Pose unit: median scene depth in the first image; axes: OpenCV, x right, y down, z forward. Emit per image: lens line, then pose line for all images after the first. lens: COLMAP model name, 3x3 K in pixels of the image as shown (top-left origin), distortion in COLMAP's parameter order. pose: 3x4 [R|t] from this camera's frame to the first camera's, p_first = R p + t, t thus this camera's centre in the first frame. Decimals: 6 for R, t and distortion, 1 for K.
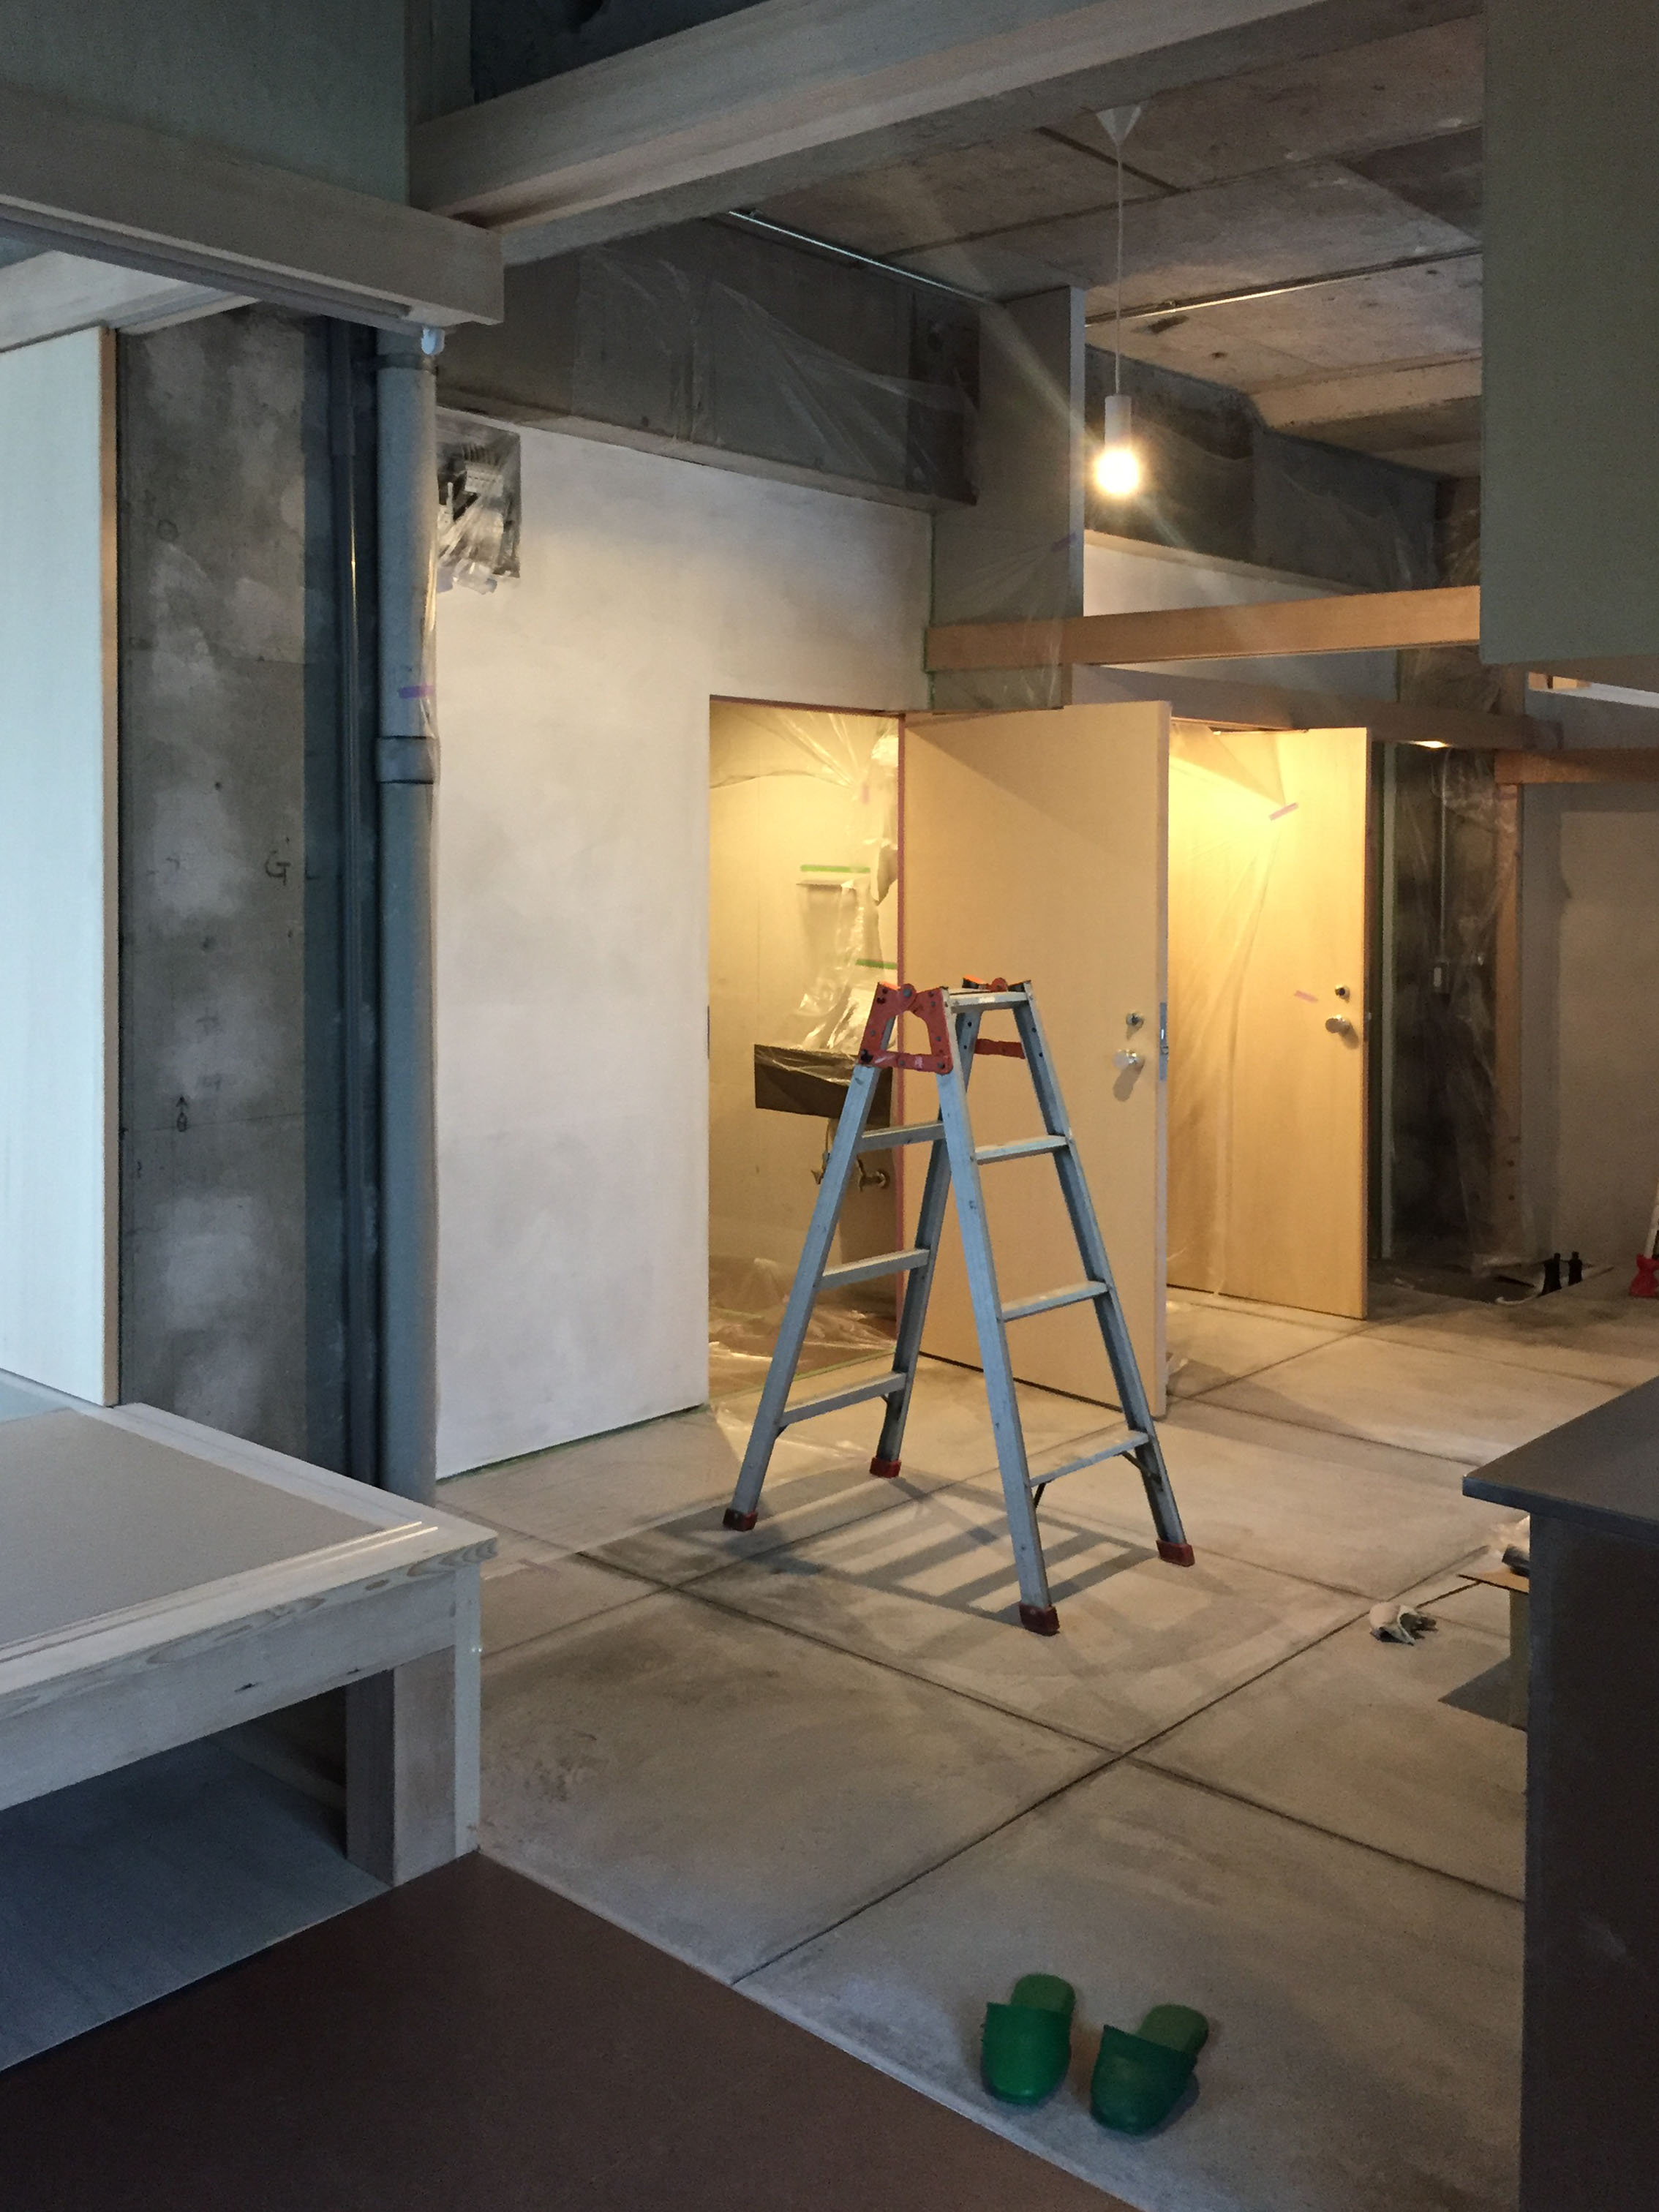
lens RADIAL K [[2059.3, 0, 831.0], [0, 2059.3, 981.6], [0, 0, 1]] dist [0.010138, 0.000000]
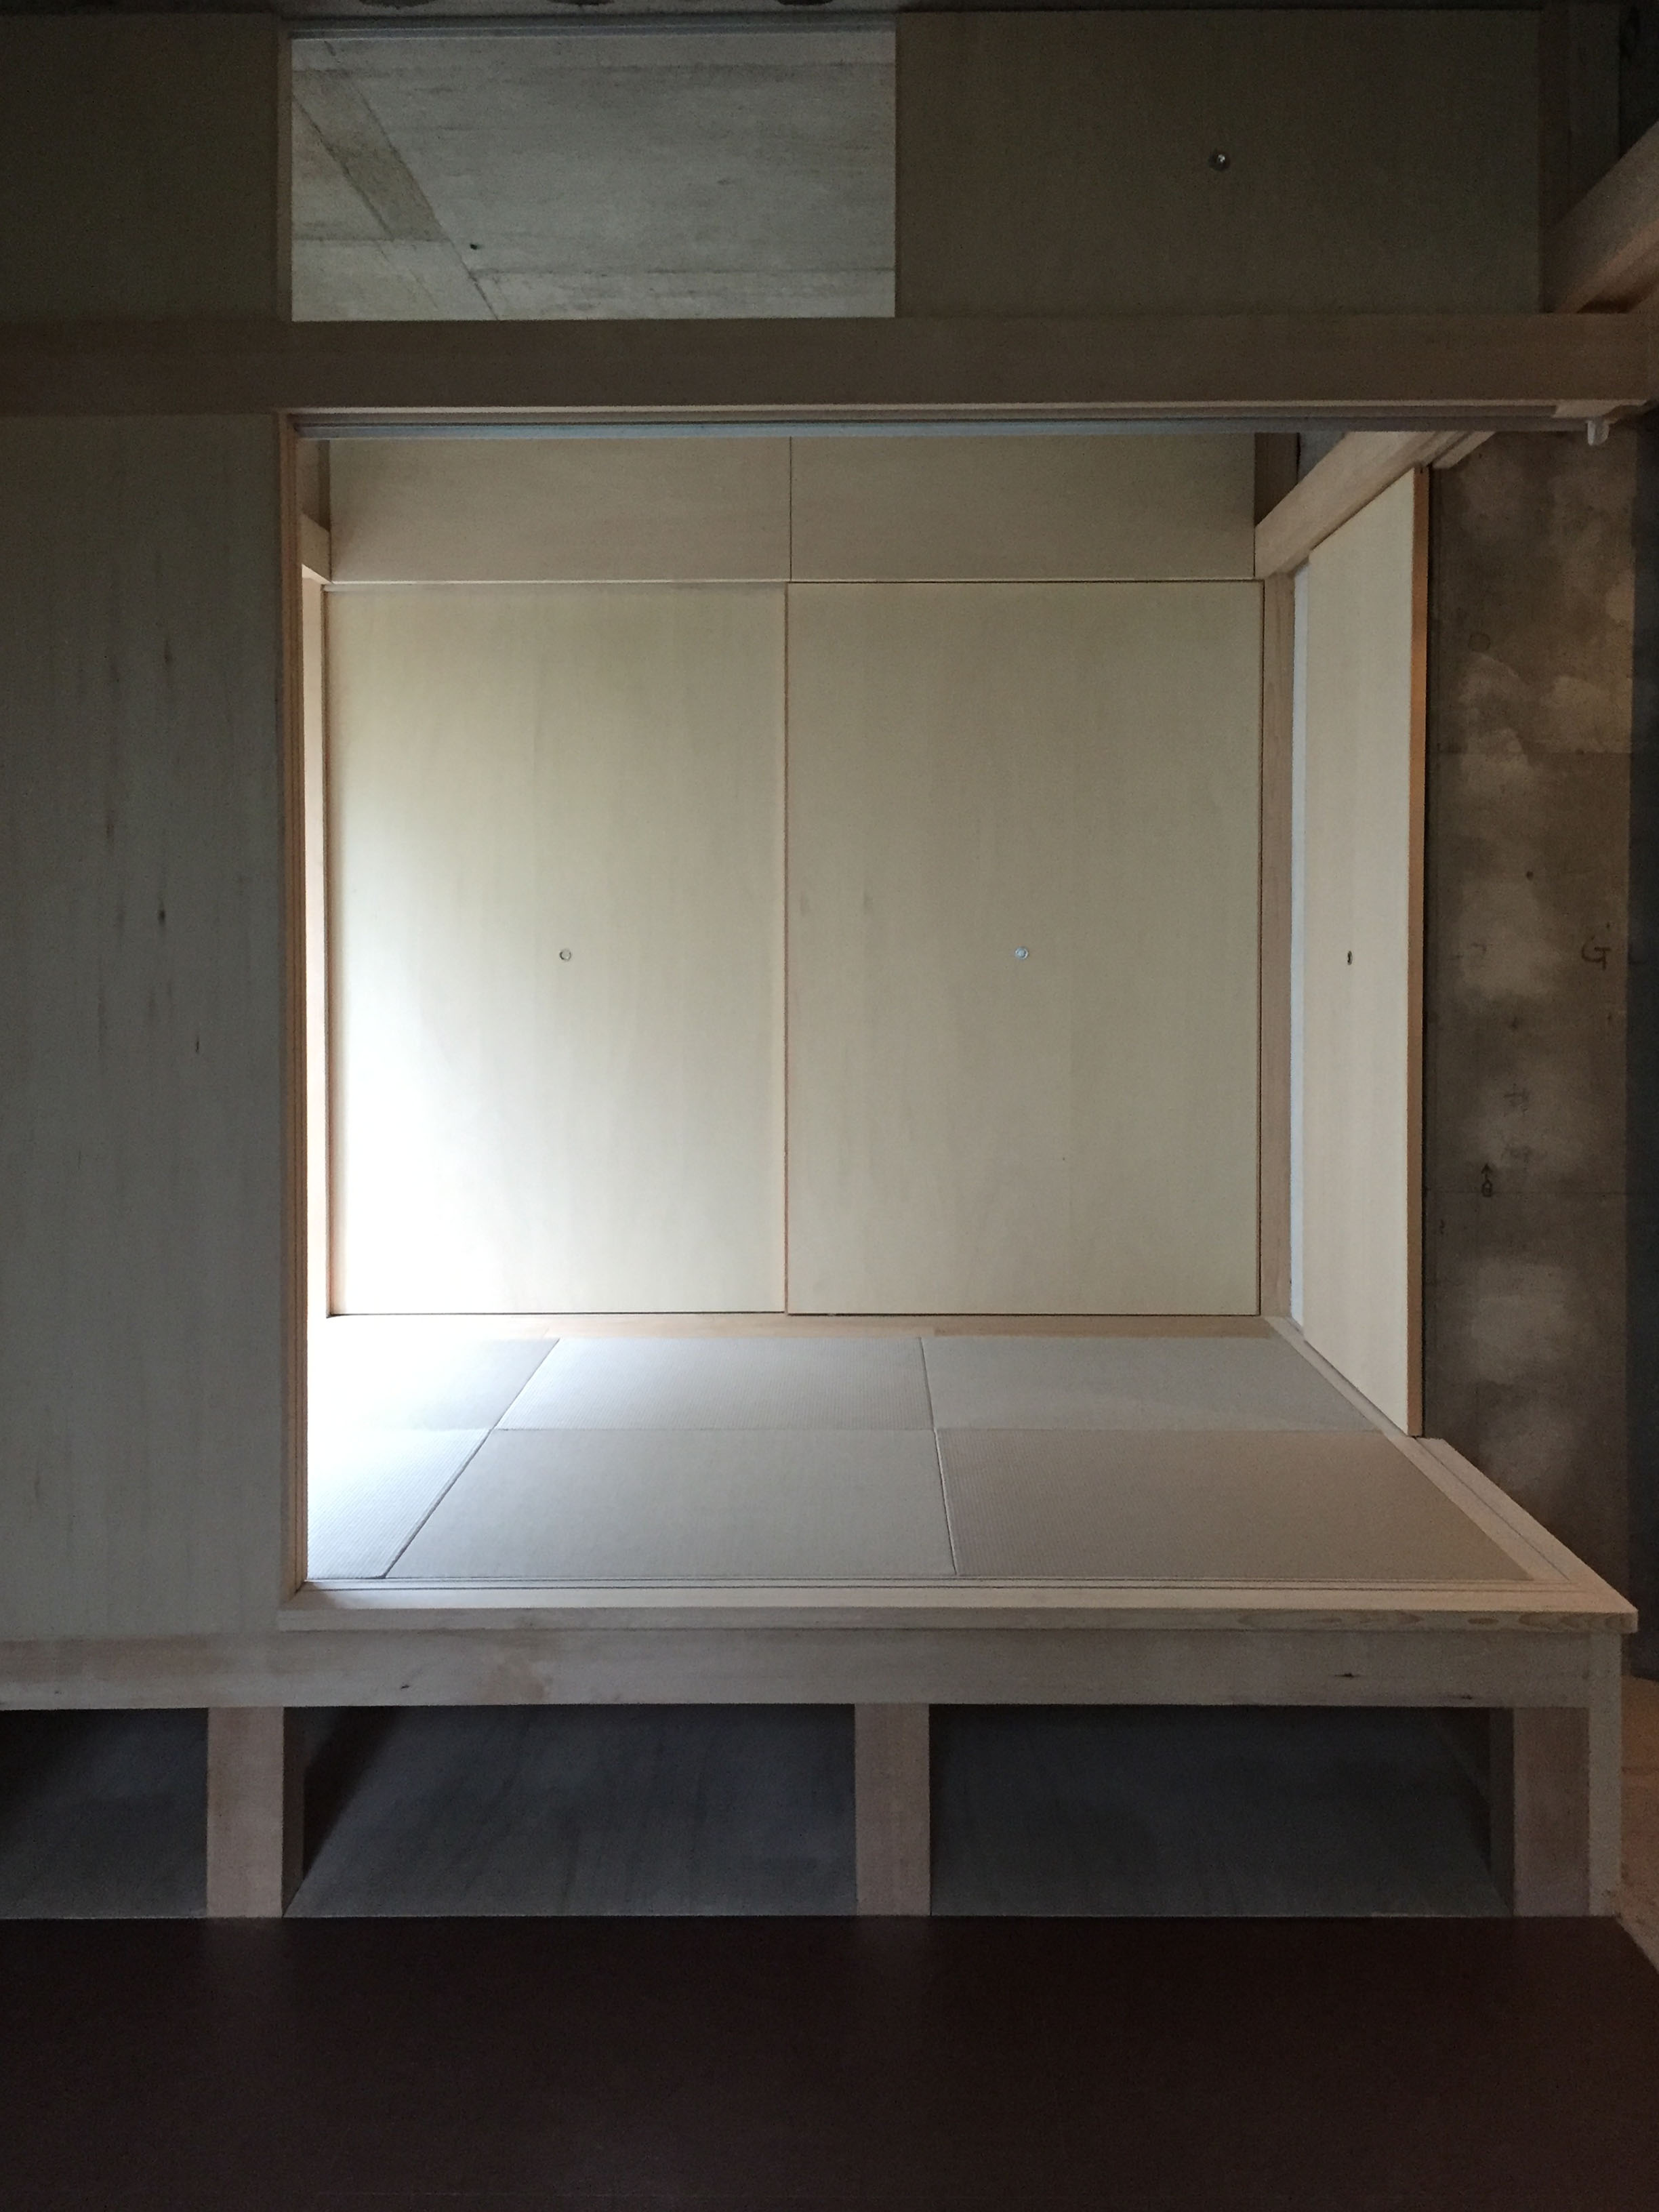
lens RADIAL K [[2009.9, 0, 829.9], [0, 2009.9, 1103.1], [0, 0, 1]] dist [-0.000999, -0.011990]
pose [[0.651986, 0.050999, -0.756514, 0.262694], [-0.044183, 0.998595, 0.029241, 0.008120], [0.756942, 0.014360, 0.653324, 0.050805]]
